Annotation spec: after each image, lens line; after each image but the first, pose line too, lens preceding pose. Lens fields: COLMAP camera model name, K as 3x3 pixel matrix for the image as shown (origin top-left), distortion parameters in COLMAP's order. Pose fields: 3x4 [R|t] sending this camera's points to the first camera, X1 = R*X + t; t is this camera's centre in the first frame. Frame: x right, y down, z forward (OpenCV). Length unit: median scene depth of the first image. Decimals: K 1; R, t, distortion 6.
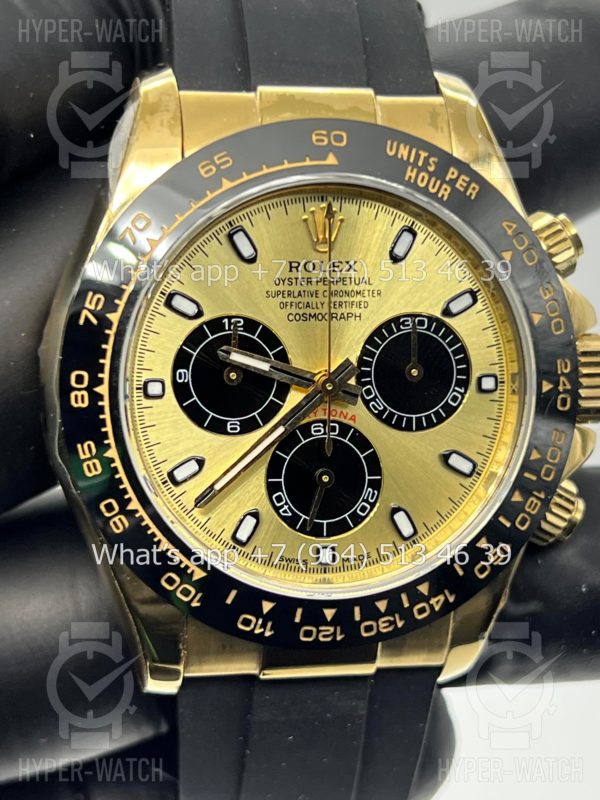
lens RADIAL K [[1816.7, 0, 277.6], [0, 1816.7, 399.7], [0, 0, 1]] dist [0.244397, 0.000000]
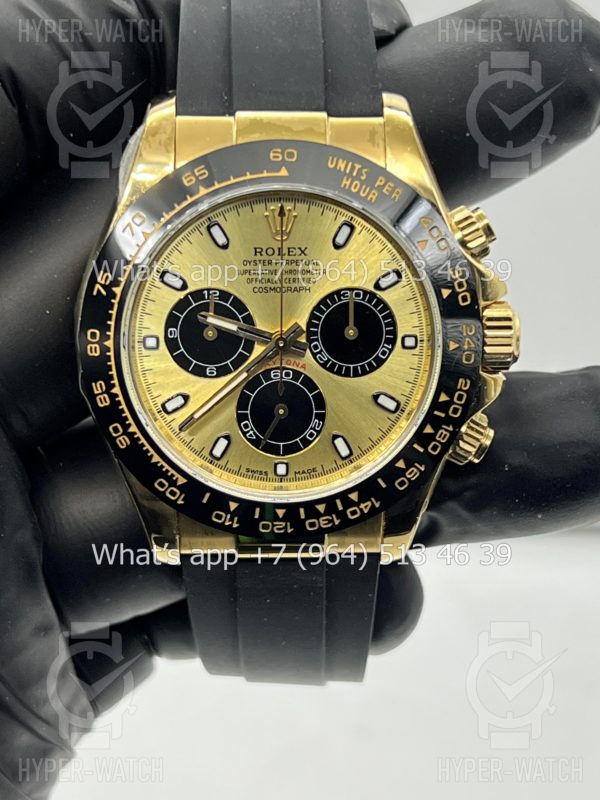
lens RADIAL K [[1816.7, 0, 296.4], [0, 1816.7, 392.2], [0, 0, 1]] dist [0.244397, 0.000000]
pose [[0.984377, 0.029741, -0.173543, 0.266695], [-0.015597, 0.996485, 0.082304, -0.079958], [0.175381, -0.078311, 0.981381, -0.297224]]
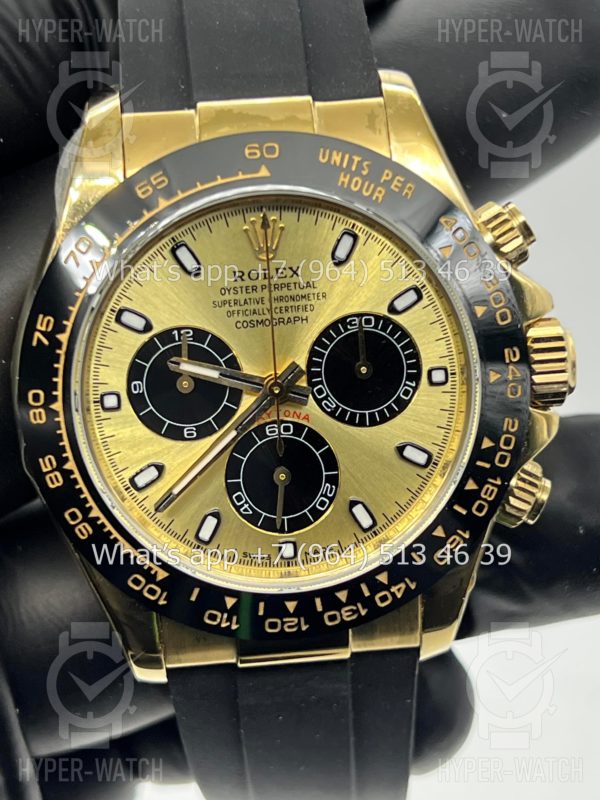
lens RADIAL K [[1816.7, 0, 293.4], [0, 1816.7, 397.8], [0, 0, 1]] dist [0.244397, 0.000000]
pose [[0.987047, -0.050478, -0.152281, 0.193539], [0.057788, 0.997360, 0.043964, -0.047289], [0.149660, -0.052195, 0.987359, -0.025876]]
